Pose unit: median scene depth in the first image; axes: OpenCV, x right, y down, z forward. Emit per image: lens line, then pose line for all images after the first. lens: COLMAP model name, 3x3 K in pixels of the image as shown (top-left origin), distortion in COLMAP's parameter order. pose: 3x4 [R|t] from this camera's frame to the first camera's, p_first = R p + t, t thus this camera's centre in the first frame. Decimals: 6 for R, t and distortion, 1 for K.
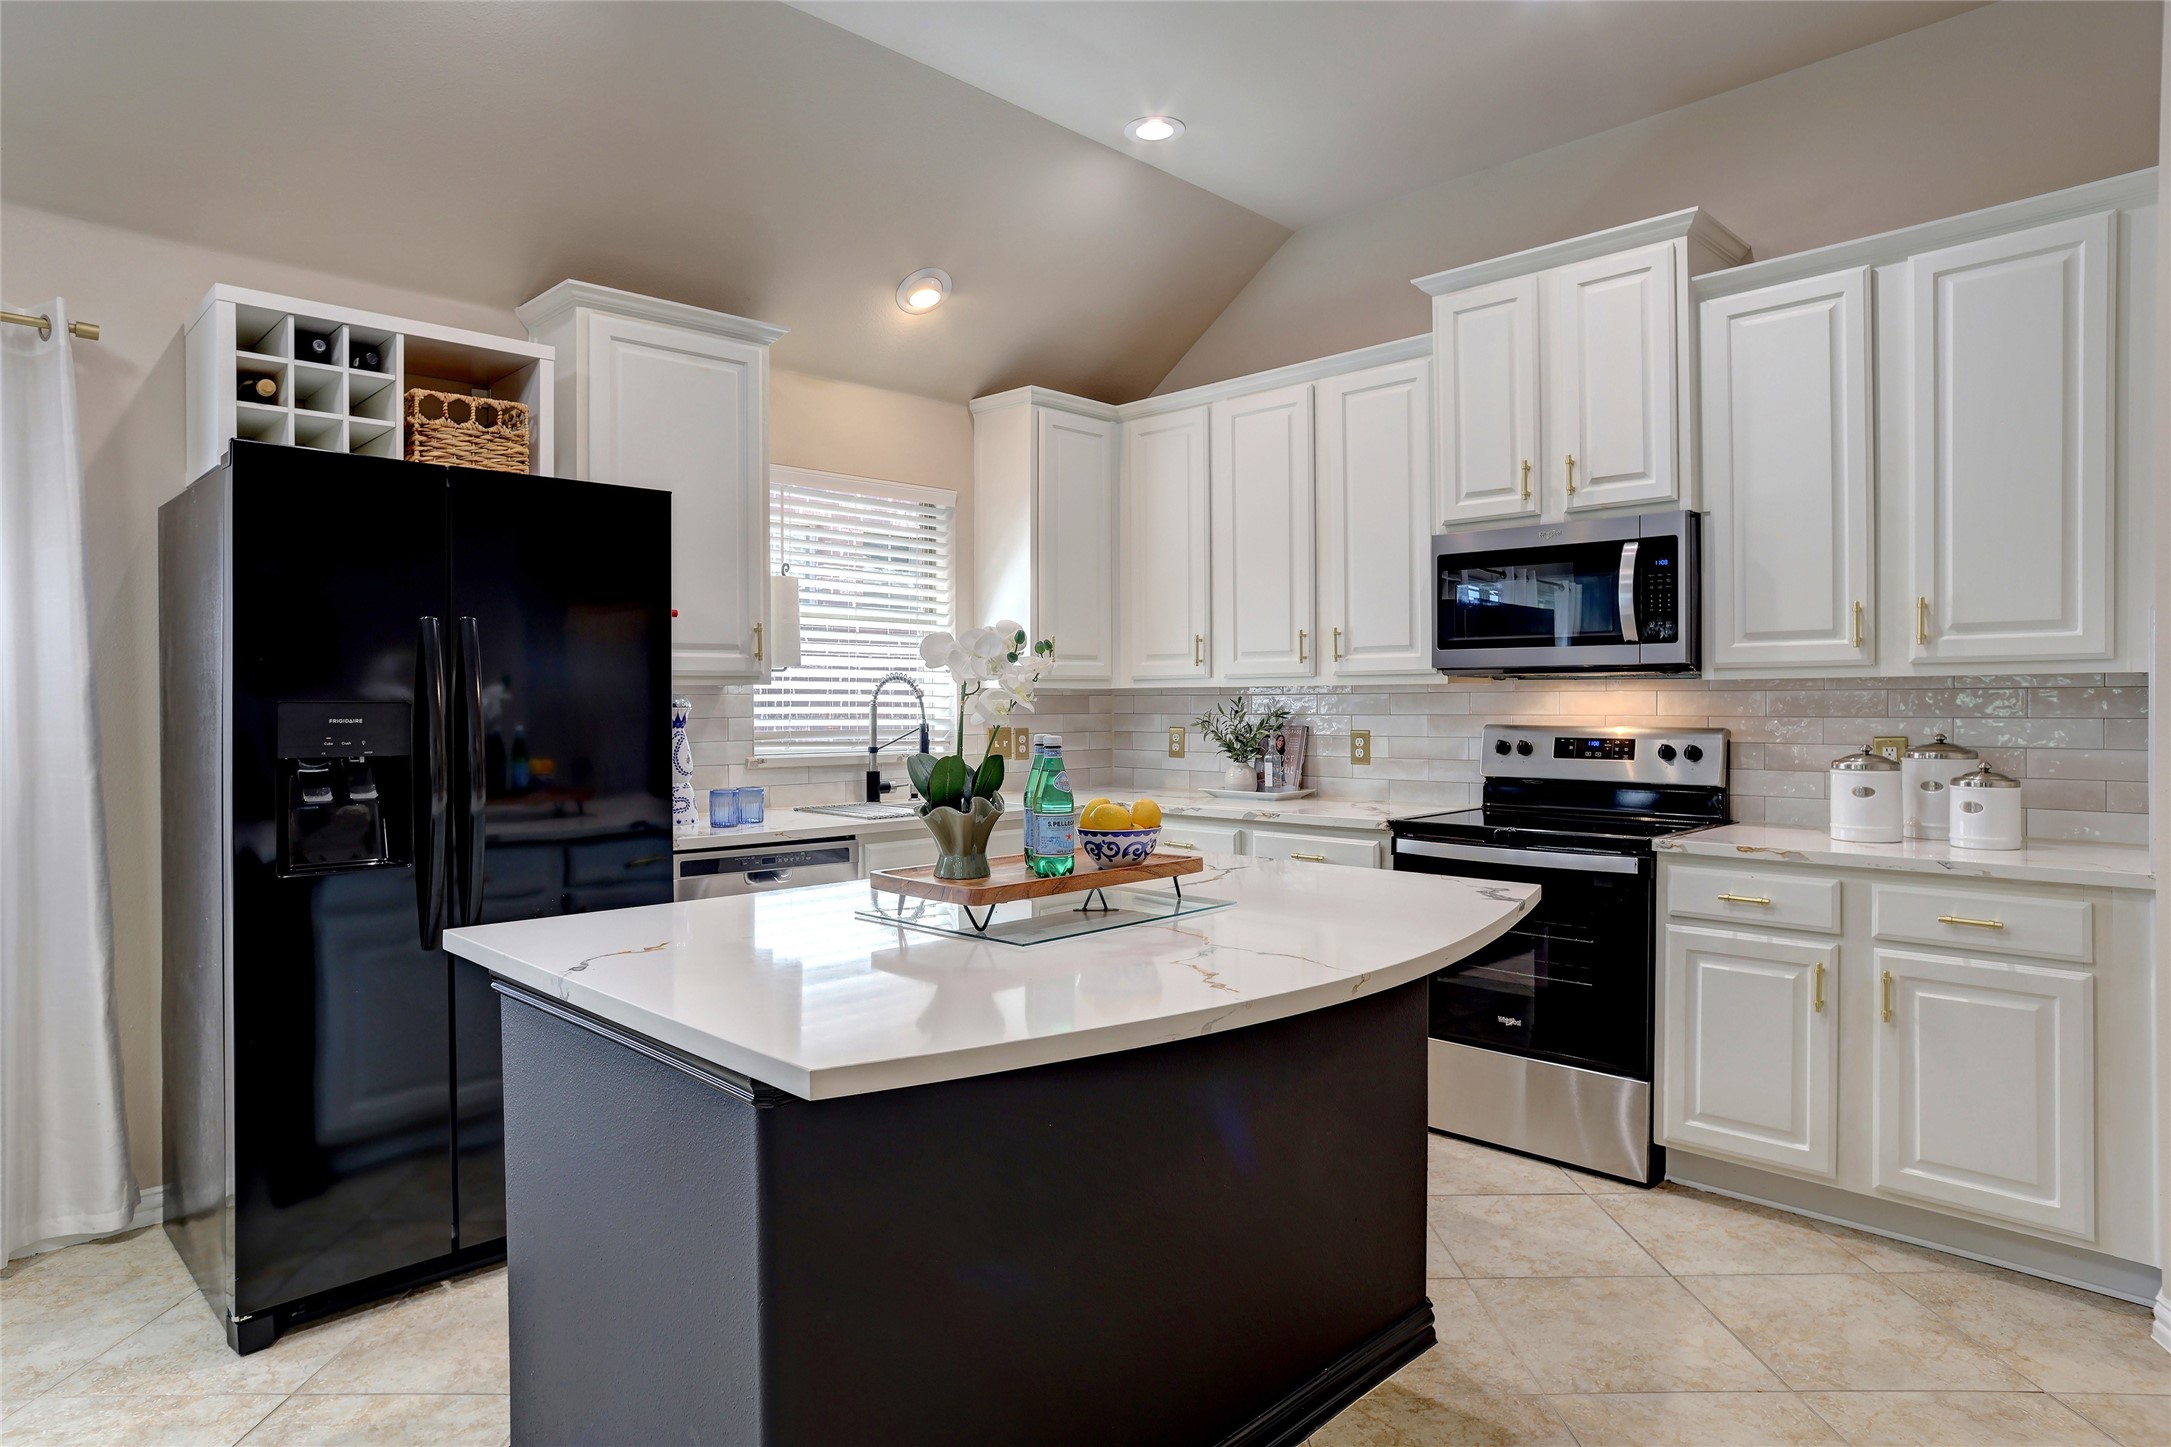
lens RADIAL K [[1238.9, 0, 1085.0], [0, 1238.9, 715.2], [0, 0, 1]] dist [-0.072852, 0.052201]
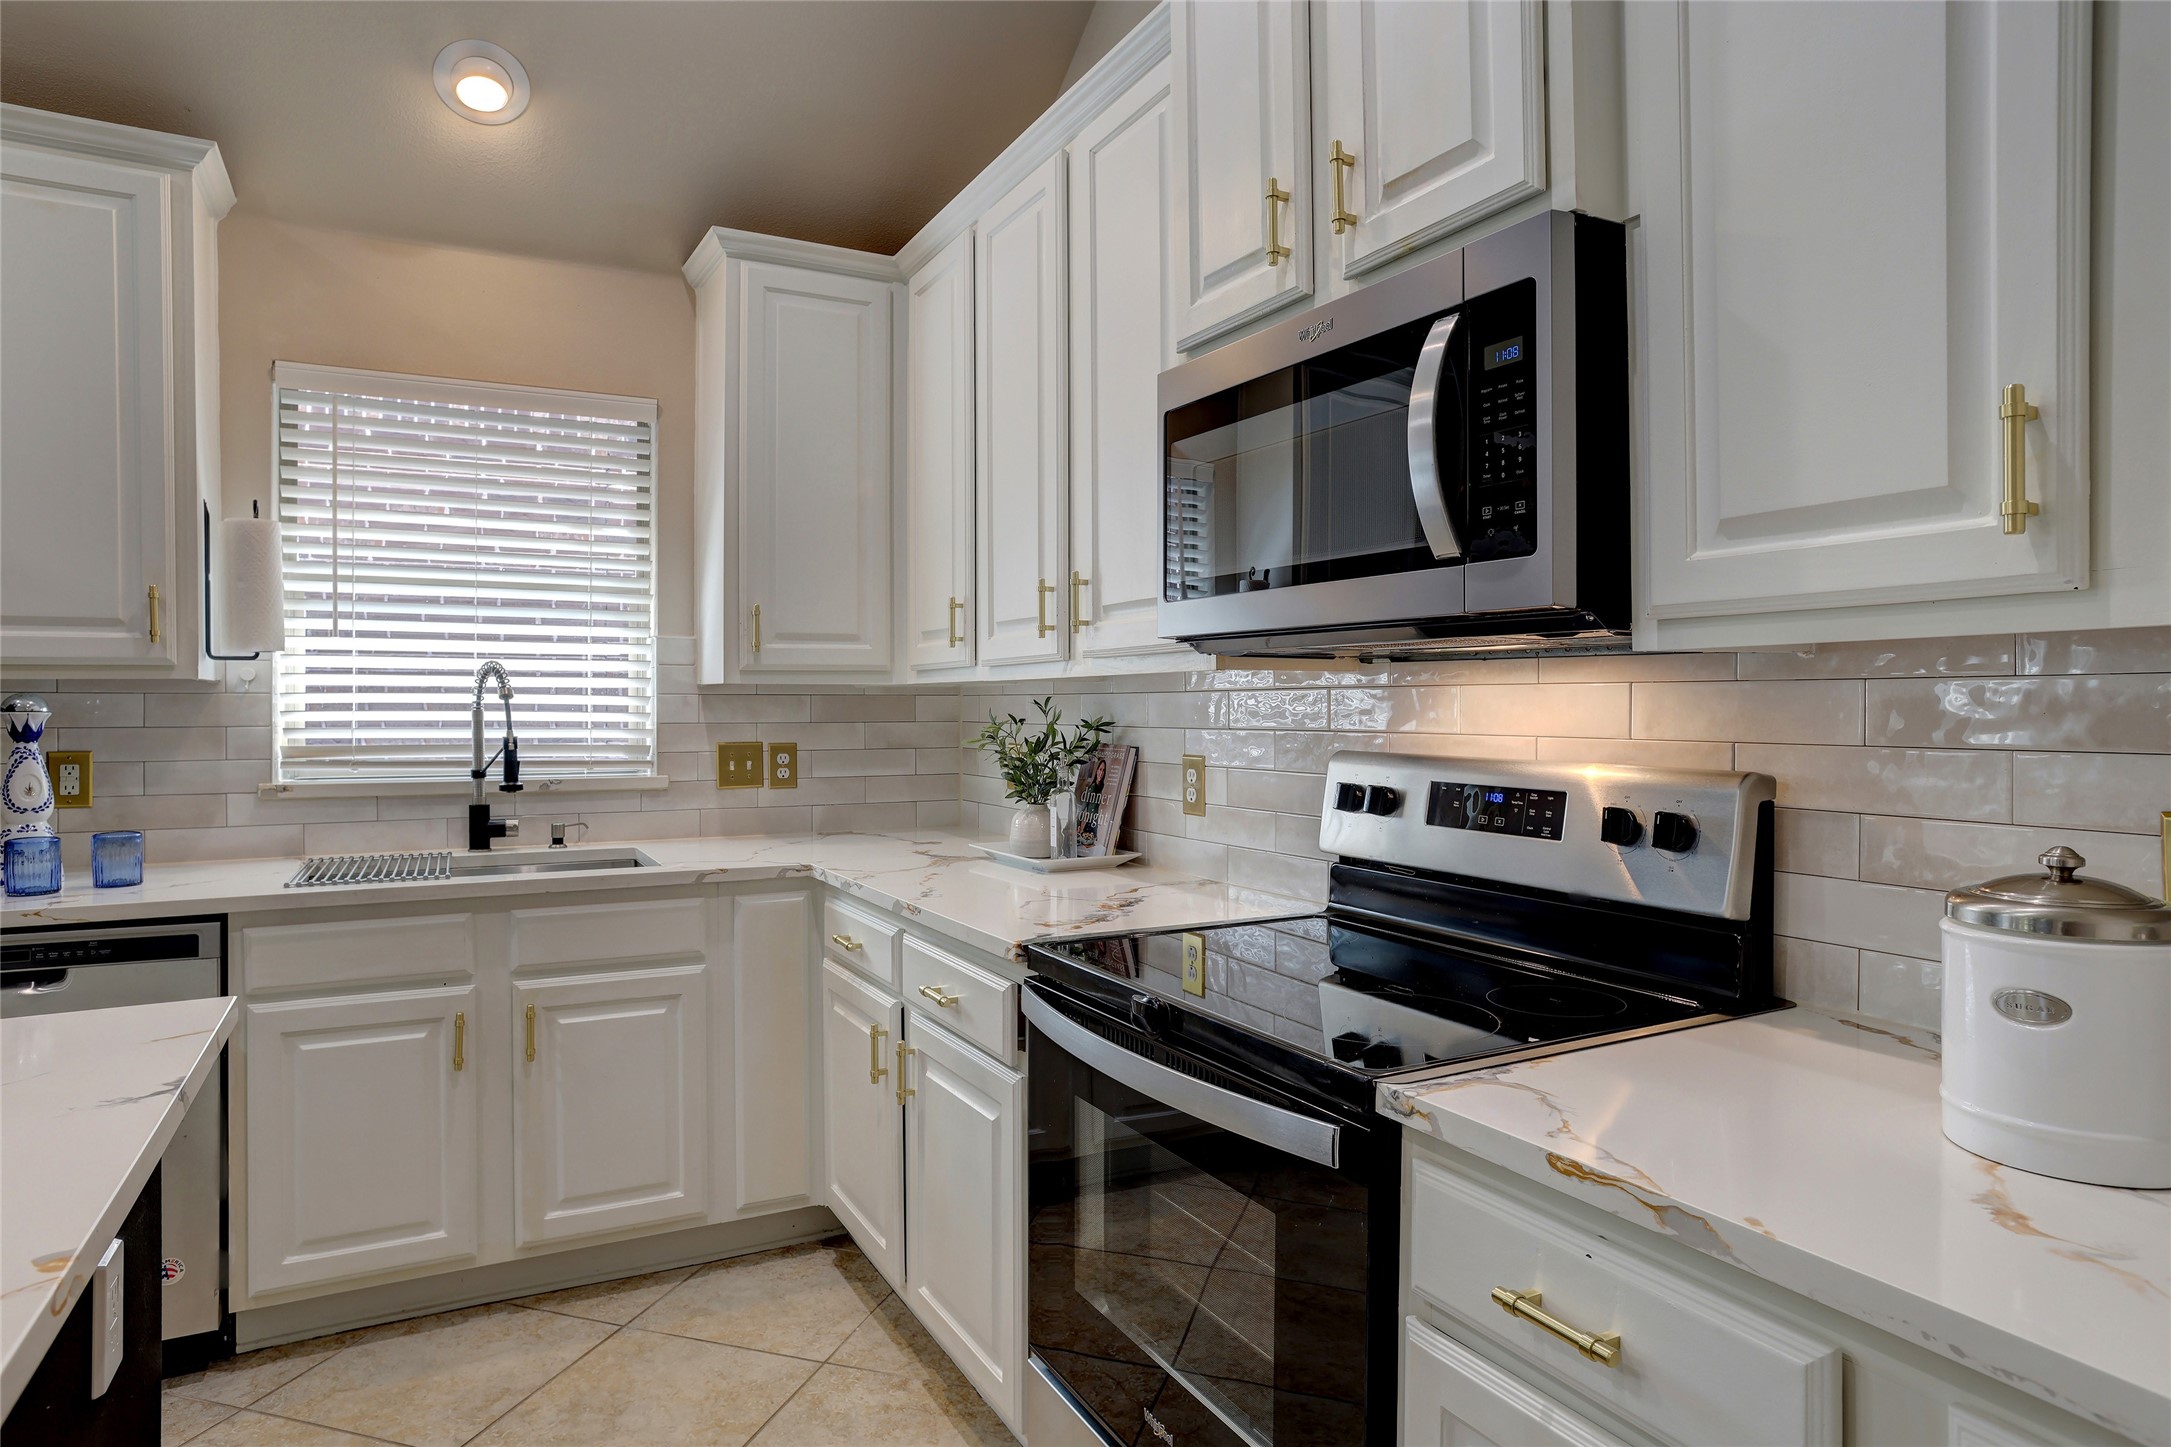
lens RADIAL K [[1238.9, 0, 1085.0], [0, 1238.9, 715.2], [0, 0, 1]] dist [-0.072852, 0.052201]
pose [[0.955283, 0.004622, -0.295656, 0.455742], [-0.004882, 0.999988, -0.000140, -0.008006], [0.295652, 0.001577, 0.955295, 0.579139]]
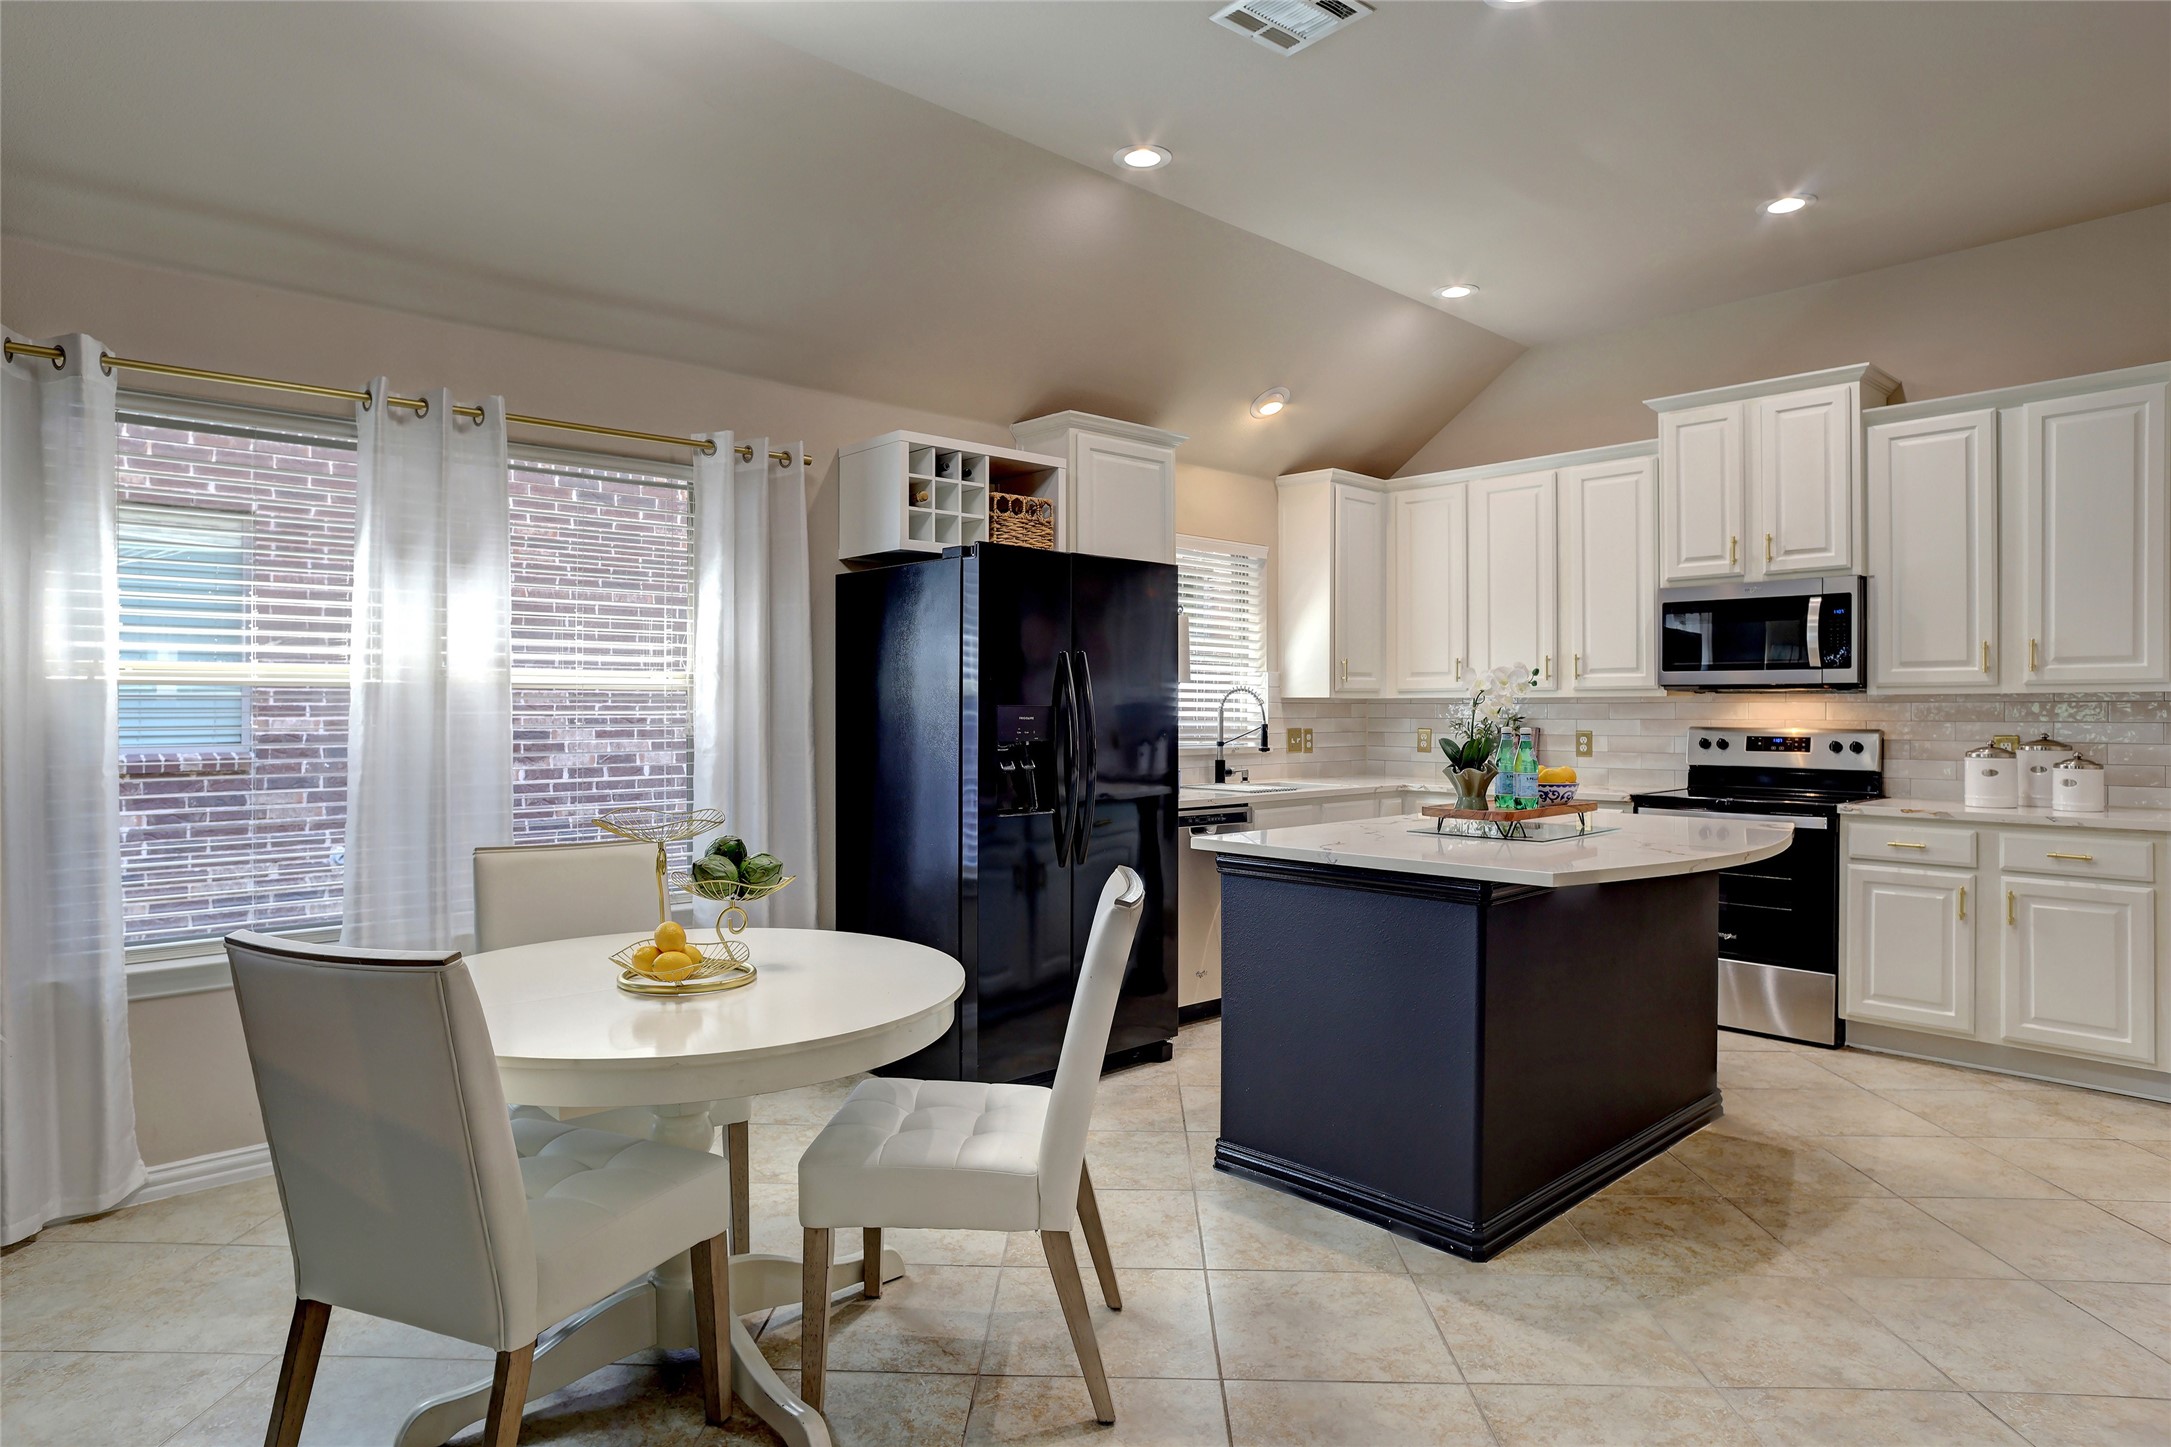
lens RADIAL K [[1238.9, 0, 1085.0], [0, 1238.9, 715.2], [0, 0, 1]] dist [-0.072852, 0.052201]
pose [[0.999234, 0.004348, -0.038881, -0.342043], [-0.004561, 0.999975, -0.005390, 0.006530], [0.038856, 0.005563, 0.999229, -0.433822]]
